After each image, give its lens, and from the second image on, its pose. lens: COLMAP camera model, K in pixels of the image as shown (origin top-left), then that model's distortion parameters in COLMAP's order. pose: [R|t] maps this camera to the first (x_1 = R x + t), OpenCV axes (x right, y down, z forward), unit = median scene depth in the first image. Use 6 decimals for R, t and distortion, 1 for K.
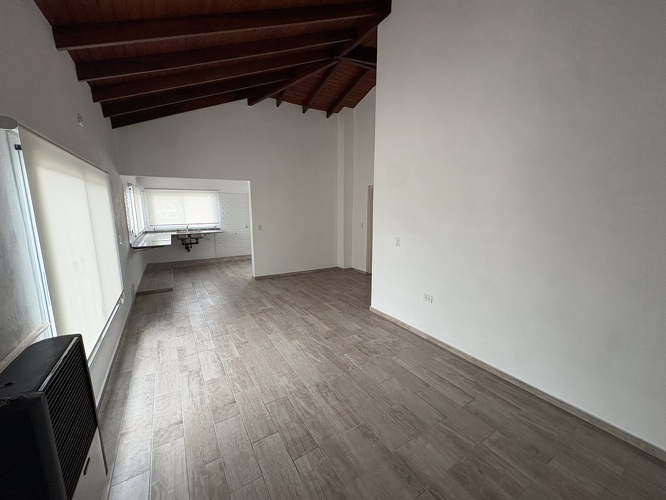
lens RADIAL K [[264.5, 0, 332.4], [0, 264.5, 249.3], [0, 0, 1]] dist [0.002006, 0.000260]
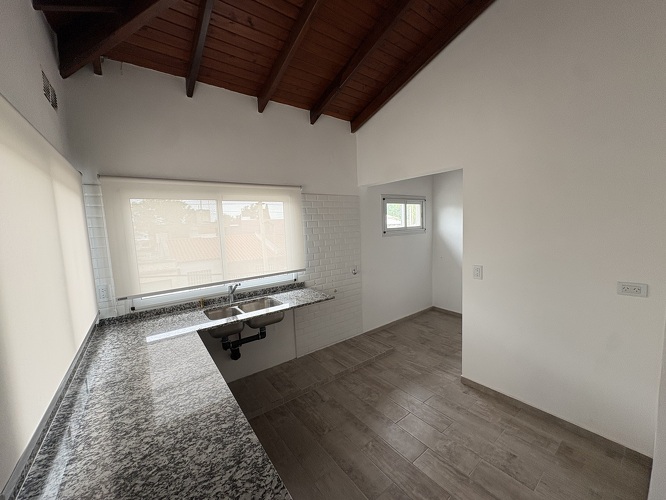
lens RADIAL K [[264.5, 0, 332.4], [0, 264.5, 249.3], [0, 0, 1]] dist [0.002006, 0.000260]
pose [[0.998718, -0.010323, 0.049554, -0.752644], [0.011446, 0.999683, -0.022436, -0.222958], [-0.049307, 0.022975, 0.998519, 1.127271]]
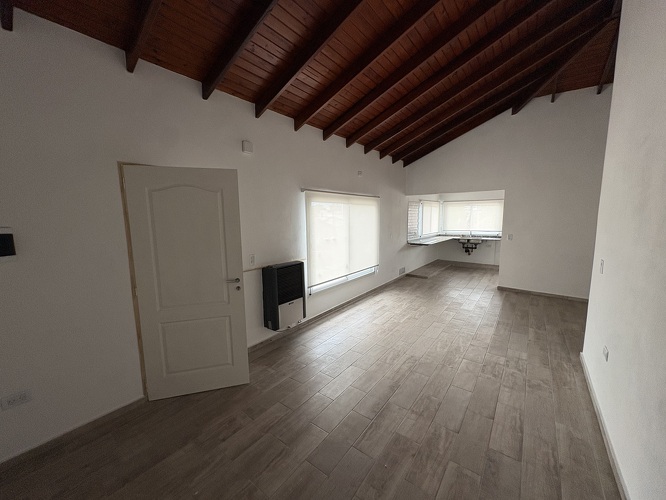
lens RADIAL K [[264.5, 0, 332.4], [0, 264.5, 249.3], [0, 0, 1]] dist [0.002006, 0.000260]
pose [[0.352346, 0.112623, -0.929069, 0.533569], [-0.141396, 0.987743, 0.066112, -0.012788], [0.925127, 0.108072, 0.363951, 0.075948]]
